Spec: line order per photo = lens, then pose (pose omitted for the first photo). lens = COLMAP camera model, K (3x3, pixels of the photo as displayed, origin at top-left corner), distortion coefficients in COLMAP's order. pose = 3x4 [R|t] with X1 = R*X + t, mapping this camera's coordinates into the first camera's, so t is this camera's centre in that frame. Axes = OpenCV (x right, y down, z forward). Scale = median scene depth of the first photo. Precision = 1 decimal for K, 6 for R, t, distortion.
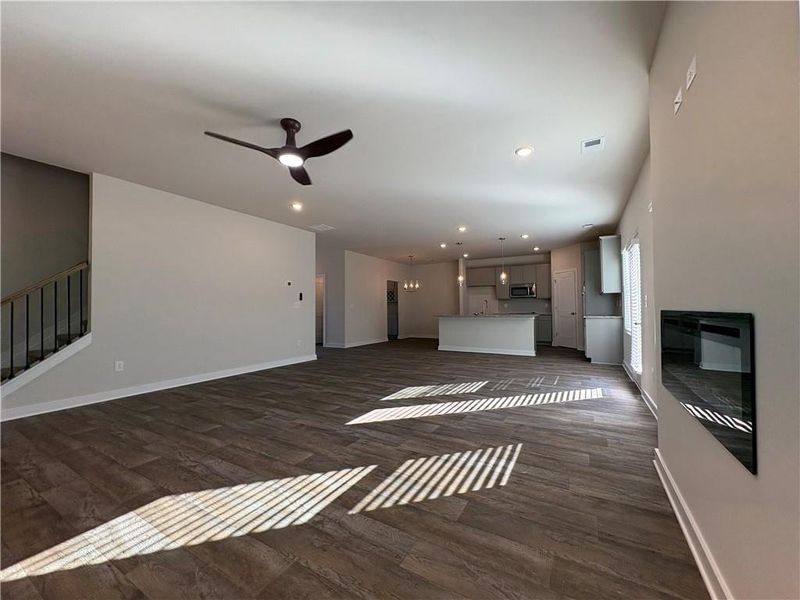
lens RADIAL K [[317.7, 0, 403.1], [0, 317.7, 303.8], [0, 0, 1]] dist [-0.001653, -0.001140]
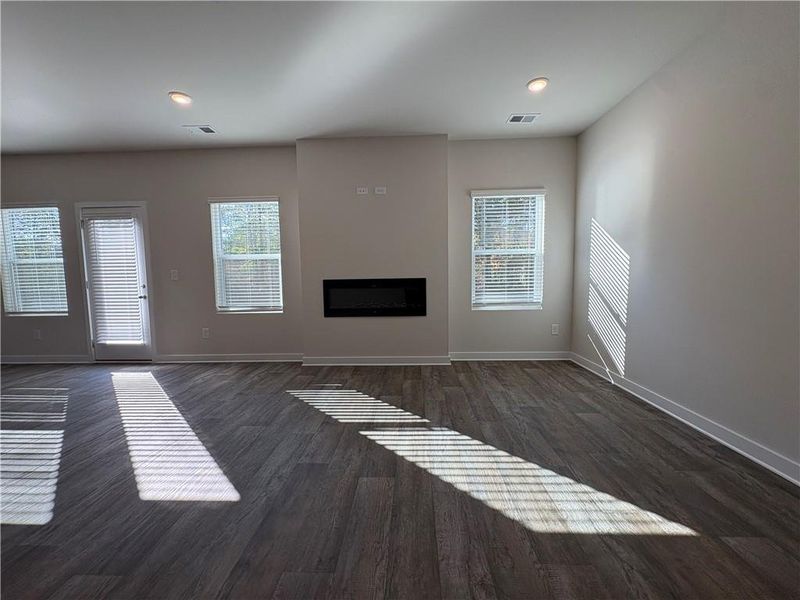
lens RADIAL K [[317.7, 0, 401.5], [0, 317.7, 296.7], [0, 0, 1]] dist [-0.001653, -0.001140]
pose [[-0.461815, -0.050985, 0.885510, -1.179022], [0.006416, 0.998128, 0.060815, 0.011112], [-0.886953, 0.033767, -0.460623, 1.528511]]
